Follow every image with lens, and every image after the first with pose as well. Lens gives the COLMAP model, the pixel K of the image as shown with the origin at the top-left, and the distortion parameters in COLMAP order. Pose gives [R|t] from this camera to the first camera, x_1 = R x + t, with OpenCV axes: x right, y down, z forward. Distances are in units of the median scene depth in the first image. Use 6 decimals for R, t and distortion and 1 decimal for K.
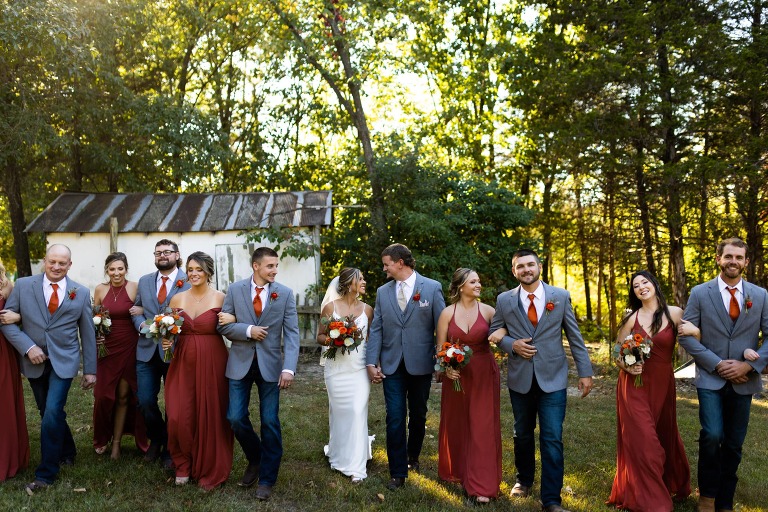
lens RADIAL K [[746.0, 0, 384.0], [0, 746.0, 256.0], [0, 0, 1]] dist [0.005956, 0.007992]
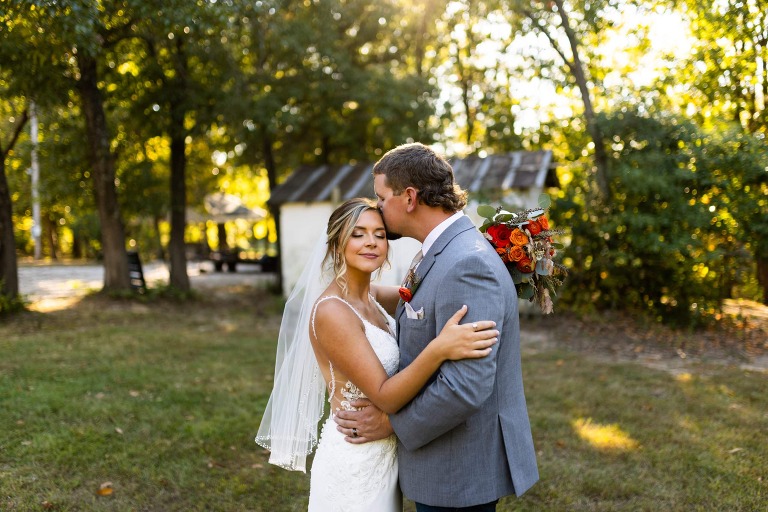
lens RADIAL K [[730.1, 0, 386.1], [0, 730.1, 260.7], [0, 0, 1]] dist [0.006967, 0.002649]
pose [[0.933879, -0.004838, -0.357556, 0.050290], [0.025073, 0.998333, 0.051981, 0.000398], [0.356708, -0.057509, 0.932444, 0.032452]]
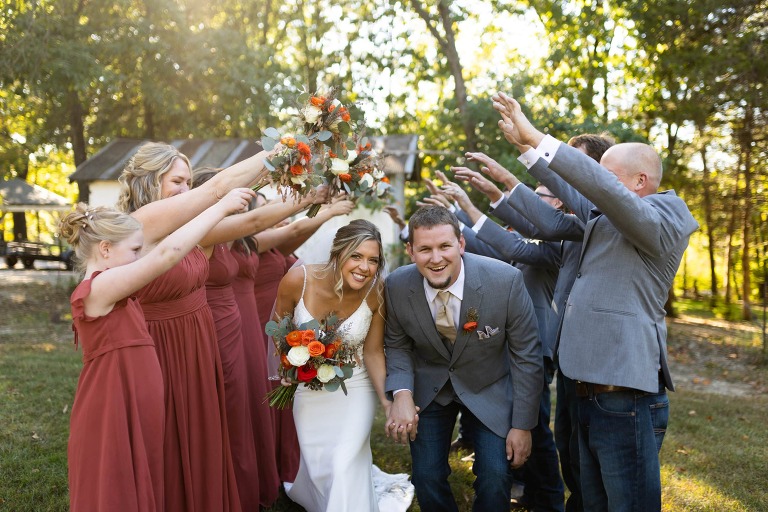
lens RADIAL K [[749.7, 0, 384.6], [0, 749.7, 224.5], [0, 0, 1]] dist [-0.002764, -0.000906]
pose [[0.990706, 0.009950, -0.135656, 0.007892], [-0.010011, 0.999950, 0.000236, 0.010777], [0.135651, 0.001124, 0.990756, 0.113565]]
